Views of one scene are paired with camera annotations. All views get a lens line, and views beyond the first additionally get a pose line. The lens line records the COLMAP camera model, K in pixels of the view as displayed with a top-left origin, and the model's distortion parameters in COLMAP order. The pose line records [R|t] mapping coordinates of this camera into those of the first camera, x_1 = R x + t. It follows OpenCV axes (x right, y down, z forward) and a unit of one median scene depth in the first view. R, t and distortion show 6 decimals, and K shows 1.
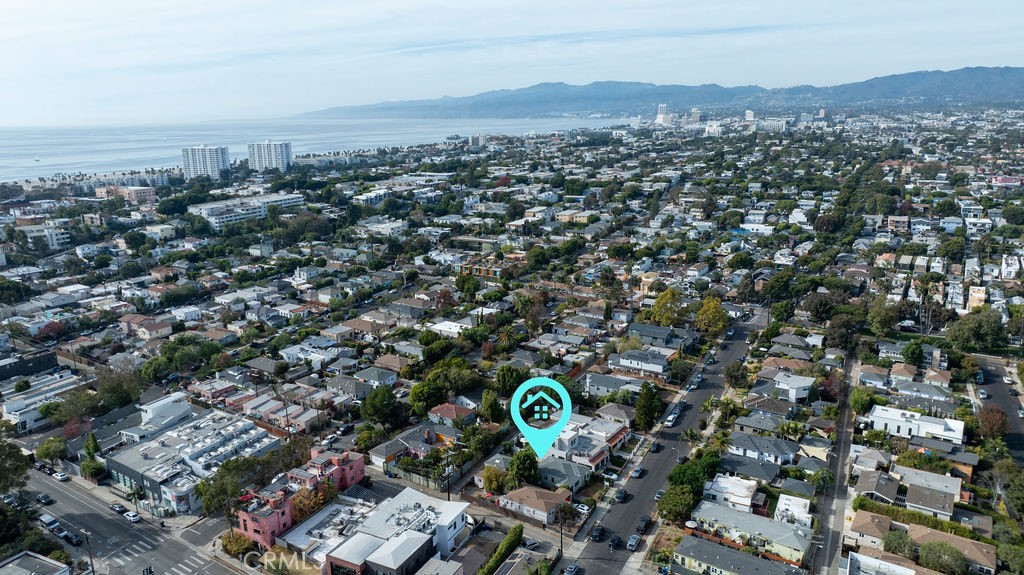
lens RADIAL K [[712.7, 0, 514.5], [0, 712.7, 284.6], [0, 0, 1]] dist [-0.032698, 0.029769]
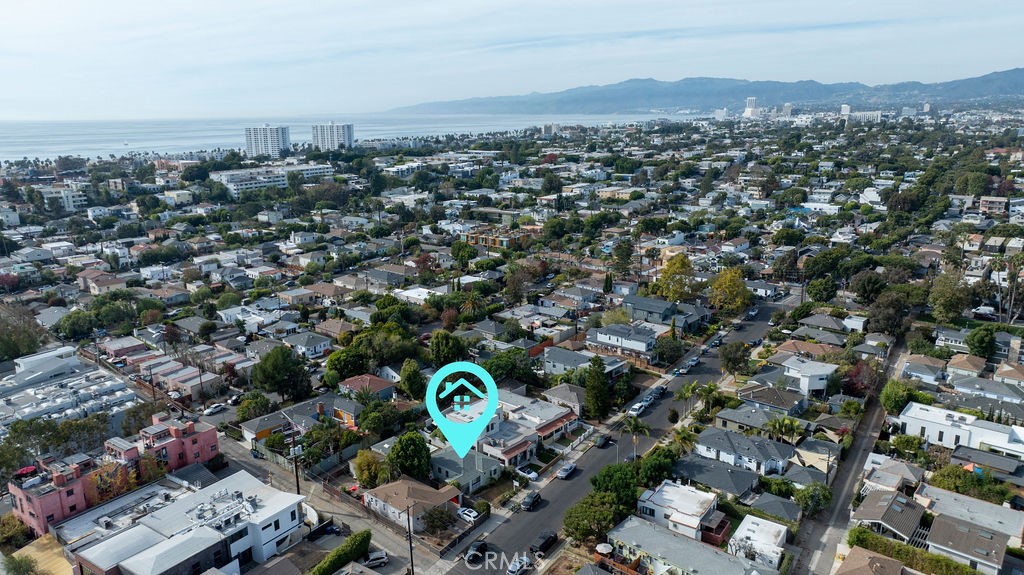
lens RADIAL K [[712.7, 0, 511.5], [0, 712.7, 287.1], [0, 0, 1]] dist [-0.032698, 0.029769]
pose [[0.992554, 0.034526, -0.116809, 0.145015], [-0.033459, 0.999379, 0.011082, 0.045934], [0.117119, -0.007092, 0.993093, 0.181612]]
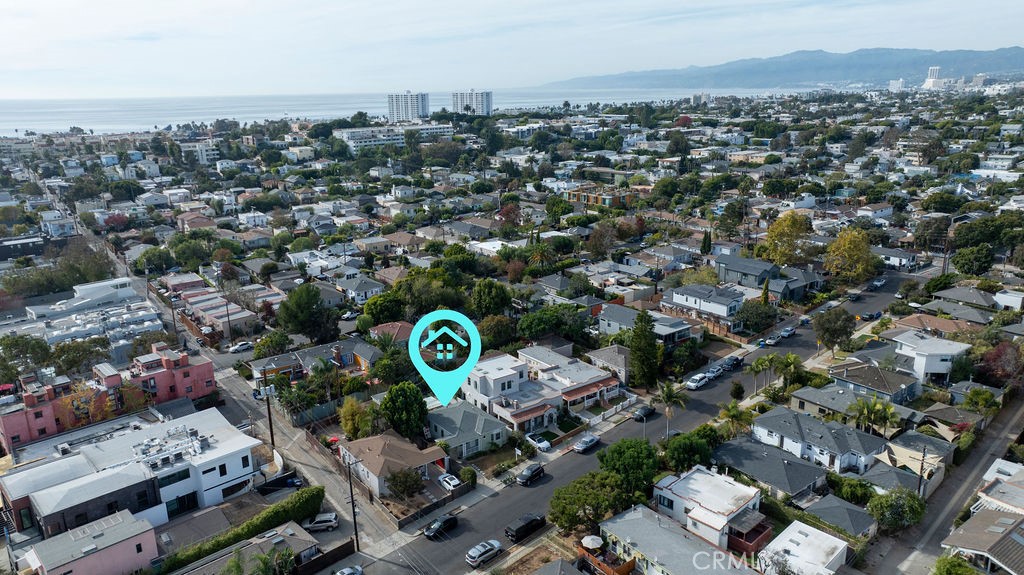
lens RADIAL K [[712.7, 0, 512.7], [0, 712.7, 286.2], [0, 0, 1]] dist [-0.032698, 0.029769]
pose [[0.946868, 0.087723, -0.309428, 0.215983], [-0.074446, 0.995736, 0.054484, 0.071493], [0.312888, -0.028554, 0.949361, 0.289355]]
